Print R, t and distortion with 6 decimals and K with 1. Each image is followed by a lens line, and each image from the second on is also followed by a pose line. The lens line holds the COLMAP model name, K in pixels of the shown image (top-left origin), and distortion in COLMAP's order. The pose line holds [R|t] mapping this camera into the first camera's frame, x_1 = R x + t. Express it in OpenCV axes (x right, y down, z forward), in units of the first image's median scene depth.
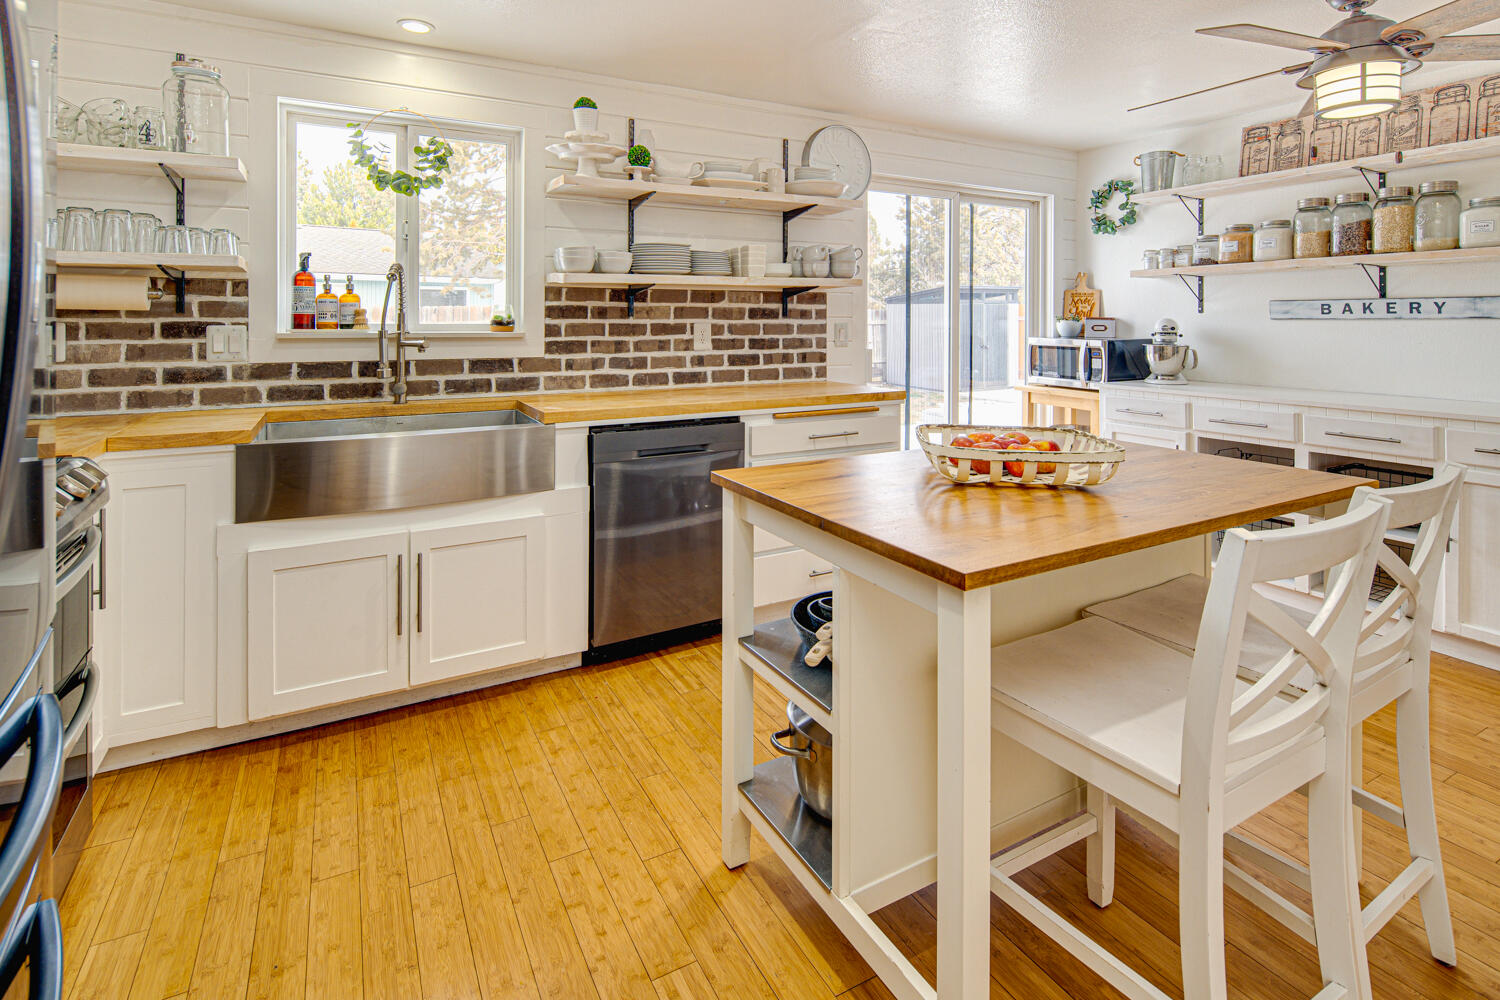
lens RADIAL K [[747.7, 0, 776.5], [0, 747.7, 311.8], [0, 0, 1]] dist [0.002617, -0.003848]
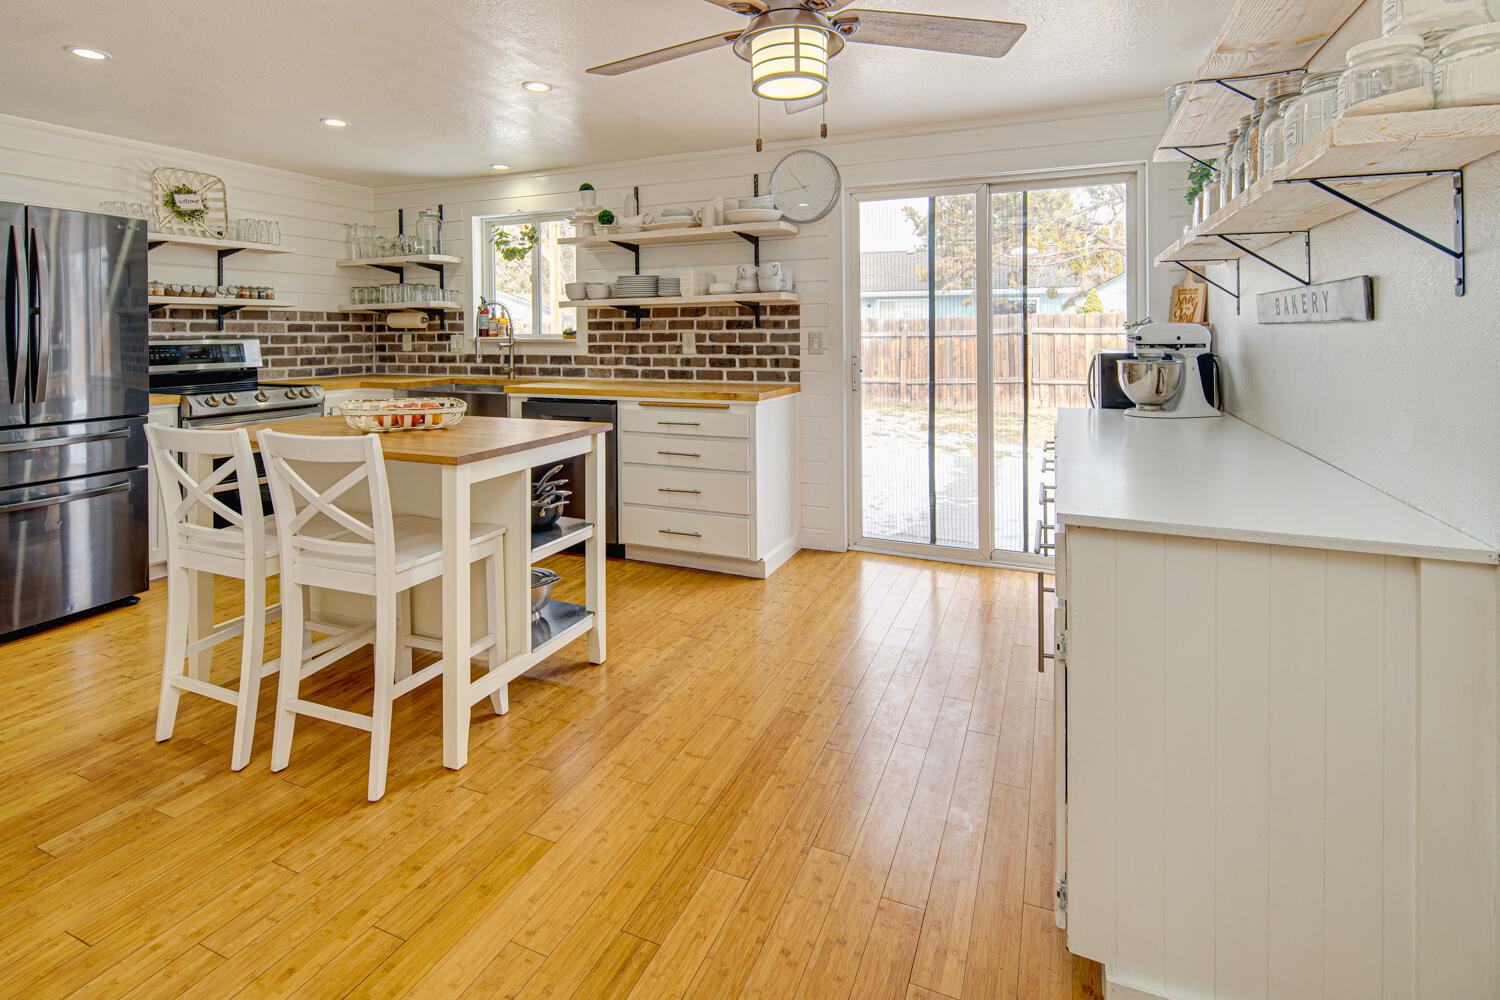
lens RADIAL K [[747.7, 0, 766.1], [0, 747.7, 331.6], [0, 0, 1]] dist [0.002617, -0.003848]
pose [[0.606512, -0.006590, -0.795047, 1.046085], [0.014113, 0.999897, 0.002479, 0.012010], [0.794949, -0.012724, 0.606543, 0.335894]]
